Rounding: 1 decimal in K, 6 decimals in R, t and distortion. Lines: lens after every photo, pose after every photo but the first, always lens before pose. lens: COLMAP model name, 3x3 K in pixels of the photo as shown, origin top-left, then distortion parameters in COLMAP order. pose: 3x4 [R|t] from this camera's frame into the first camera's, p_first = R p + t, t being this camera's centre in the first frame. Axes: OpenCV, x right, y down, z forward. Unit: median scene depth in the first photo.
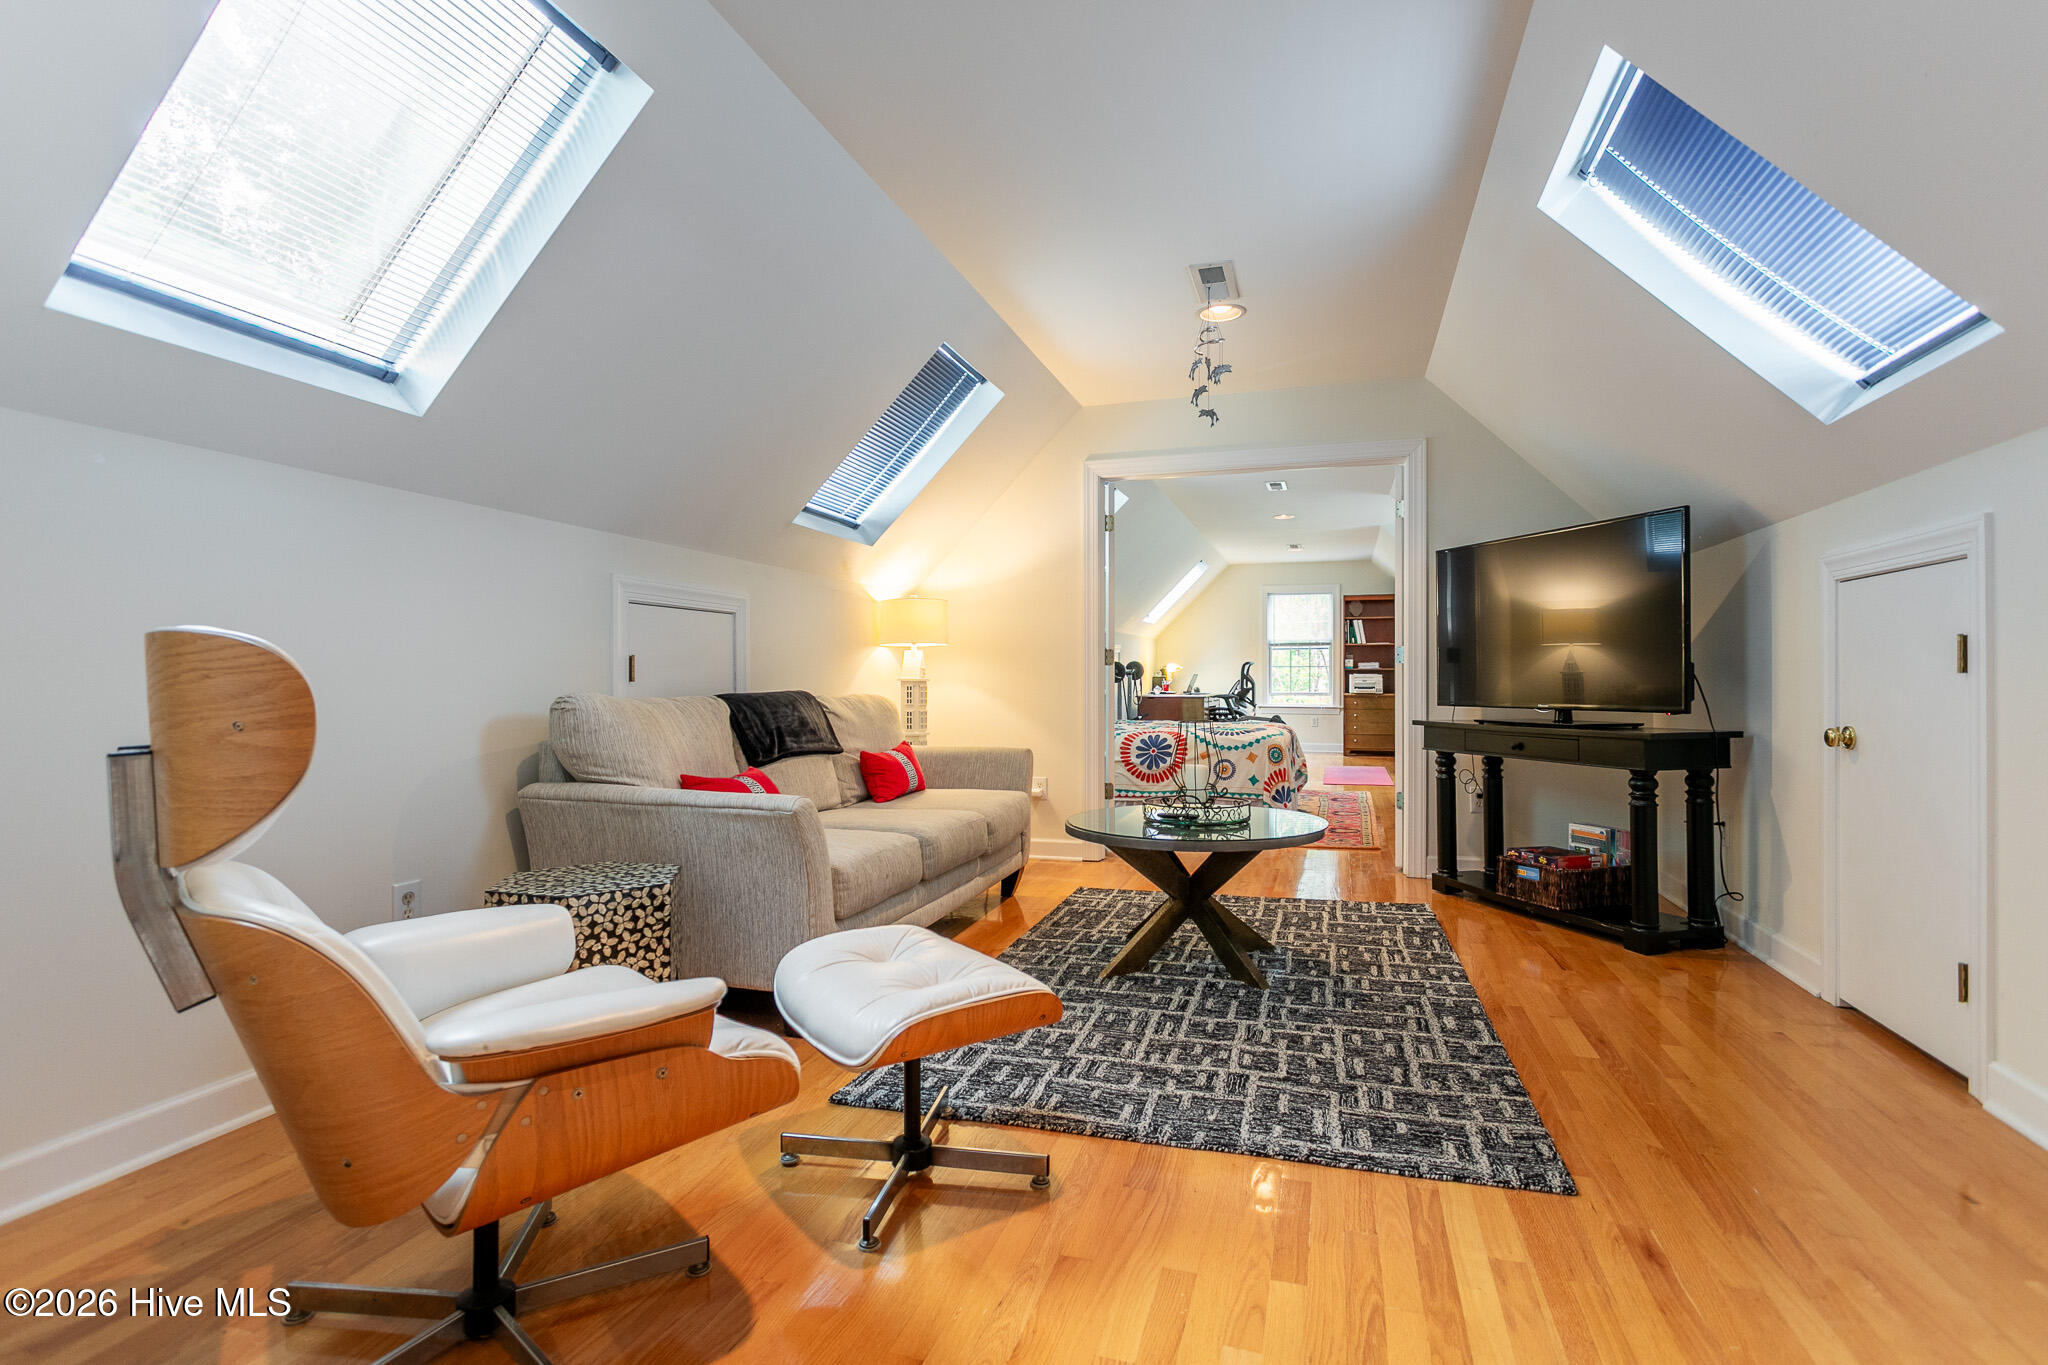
lens RADIAL K [[997.4, 0, 1009.0], [0, 997.4, 683.5], [0, 0, 1]] dist [0.002507, 0.003080]
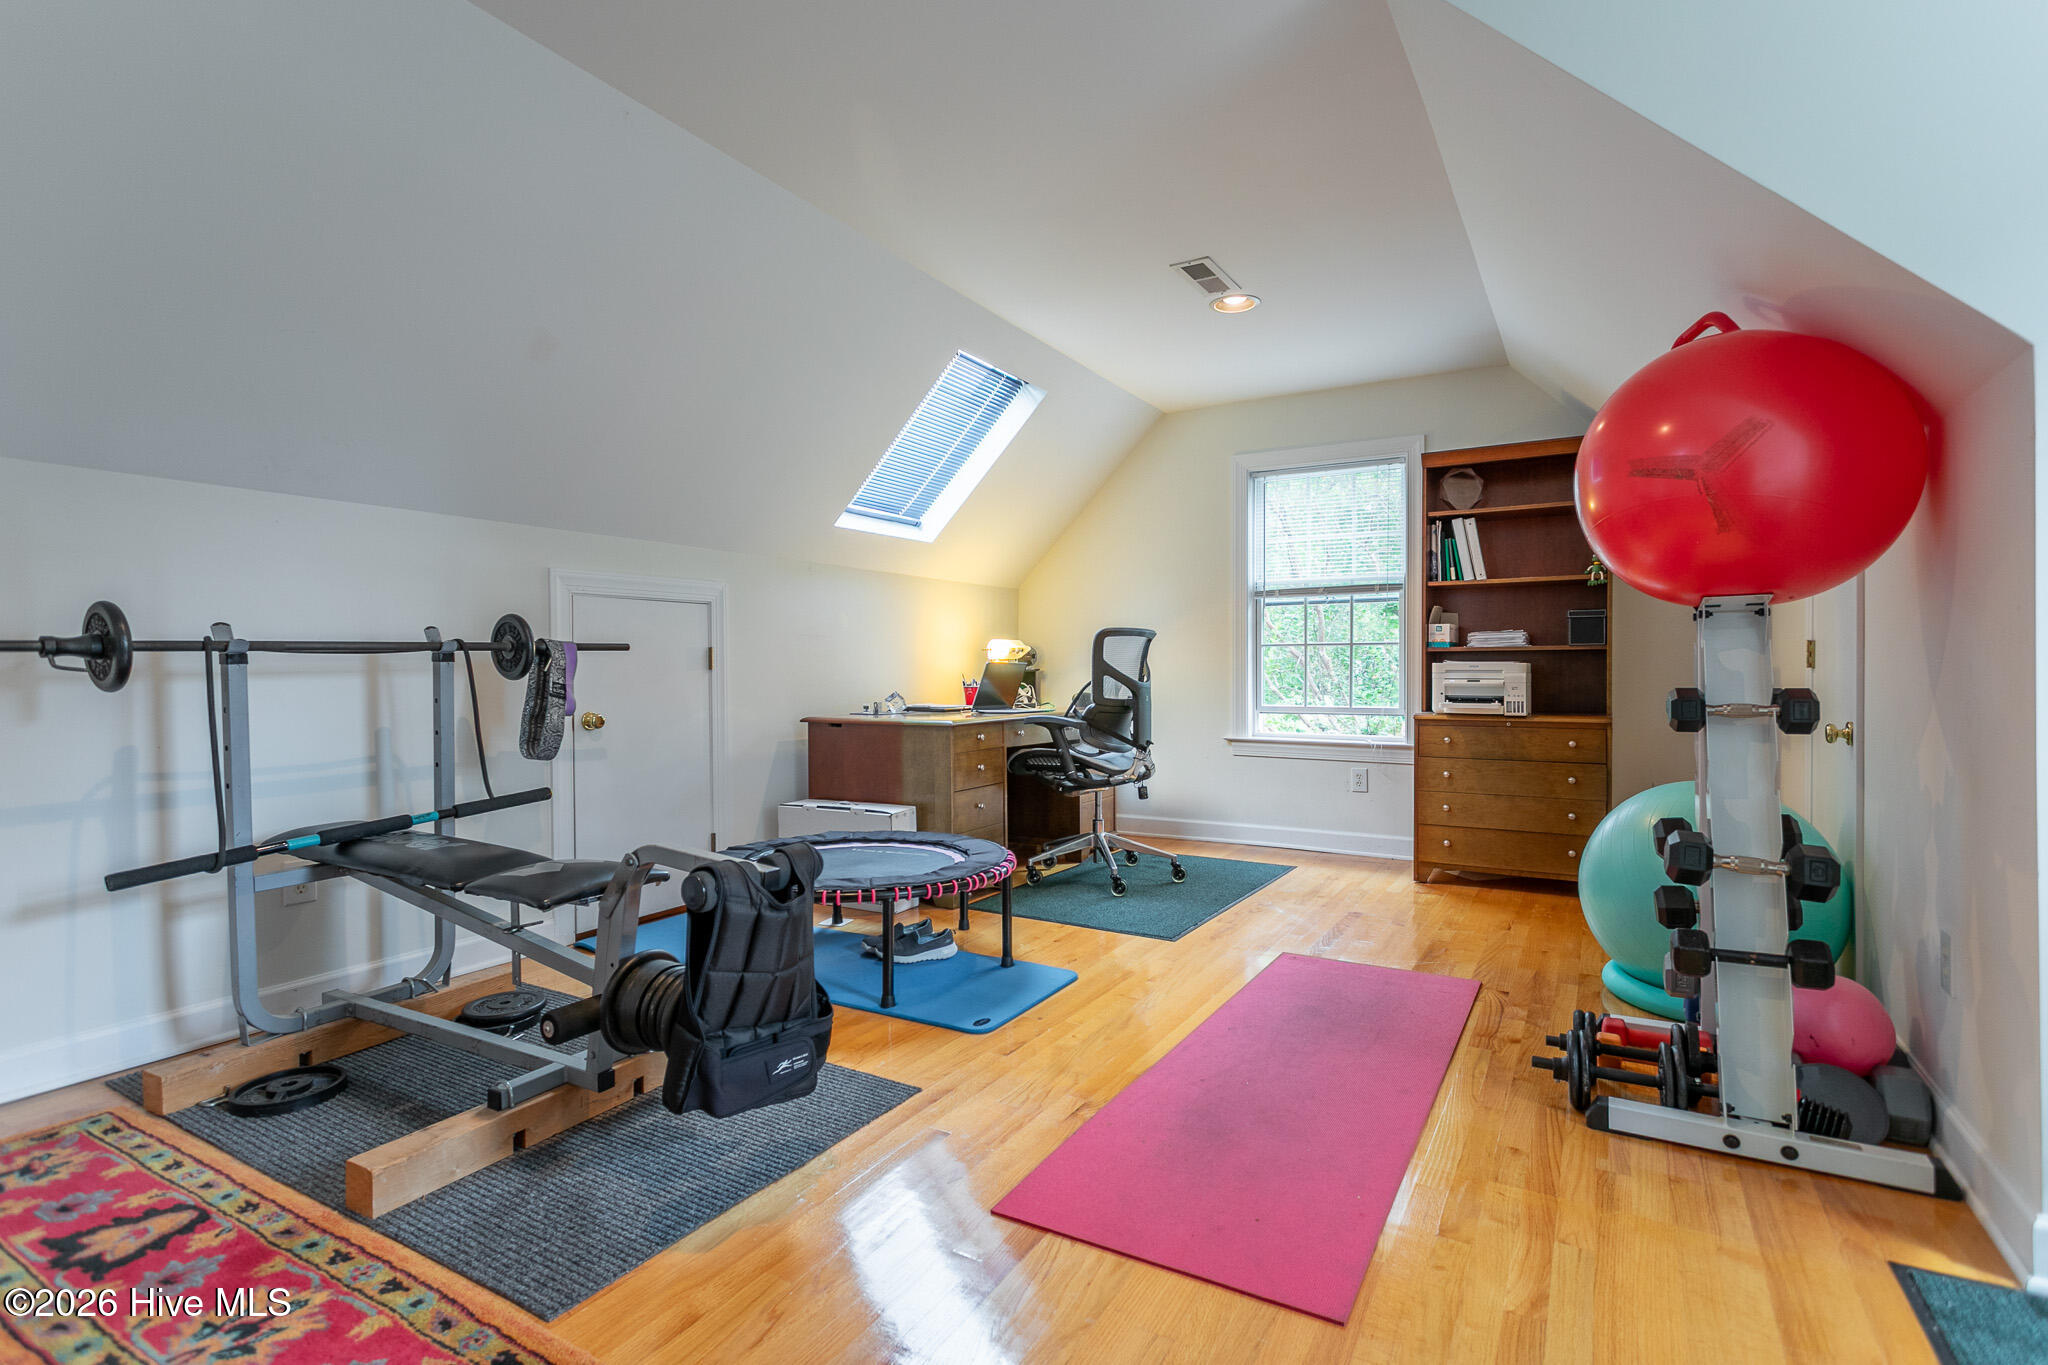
lens RADIAL K [[997.4, 0, 1006.8], [0, 997.4, 686.3], [0, 0, 1]] dist [0.002507, 0.003080]
pose [[0.974482, 0.001771, -0.224459, 0.711128], [-0.000493, 0.999983, 0.005750, -0.006126], [0.224465, -0.005493, 0.974467, 1.584172]]
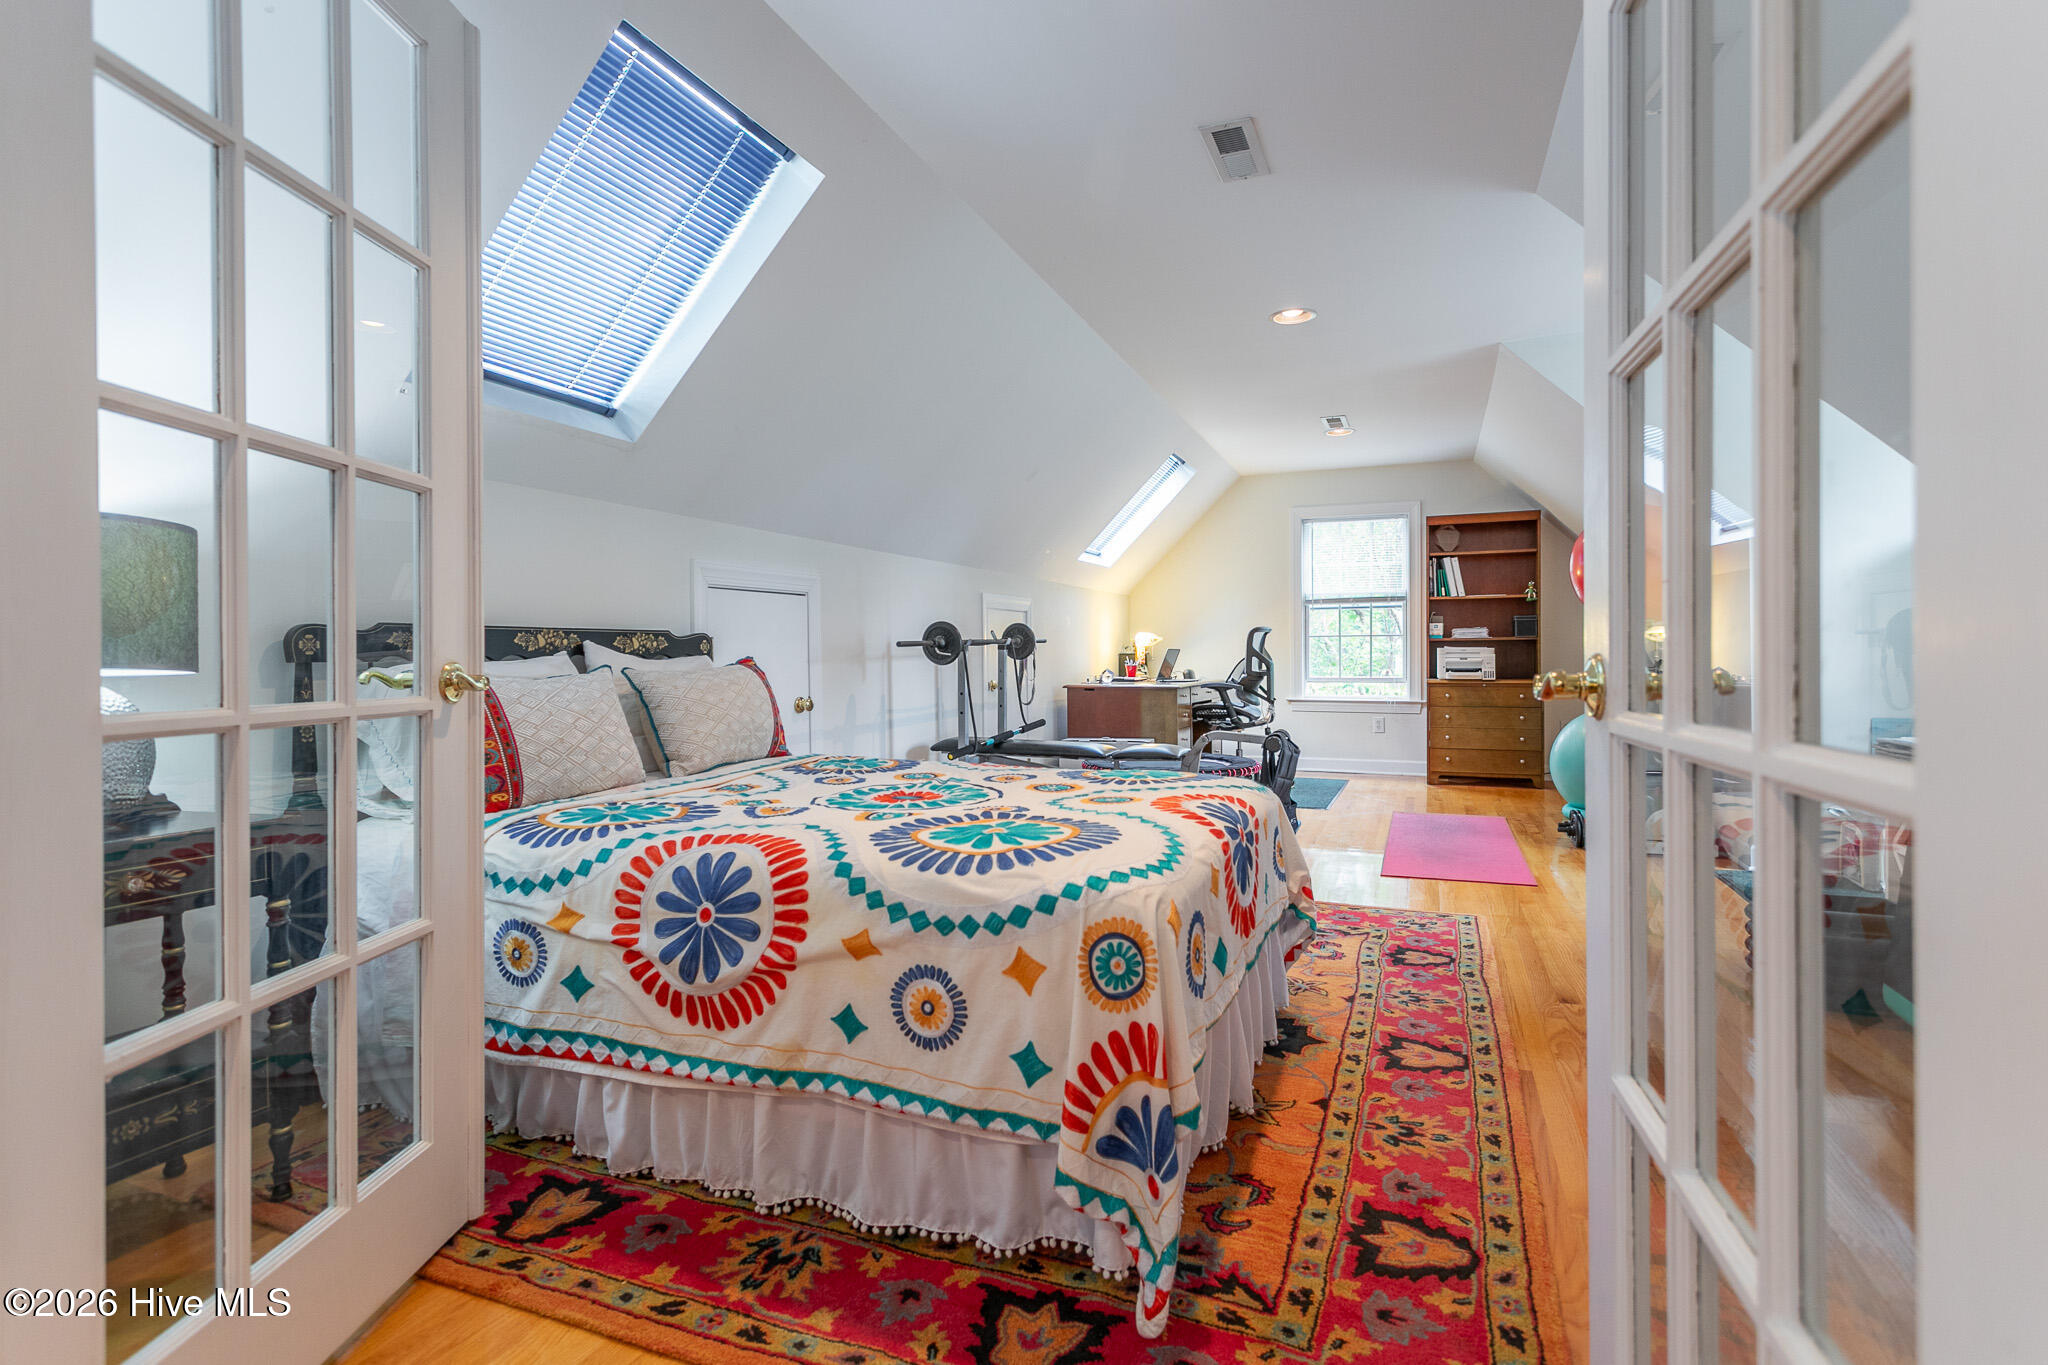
lens RADIAL K [[997.4, 0, 1012.4], [0, 997.4, 667.8], [0, 0, 1]] dist [0.002507, 0.003080]
pose [[0.997169, -0.004252, -0.075078, 0.348245], [0.004592, 0.999980, 0.004362, -0.002361], [0.075058, -0.004694, 0.997168, 1.011840]]
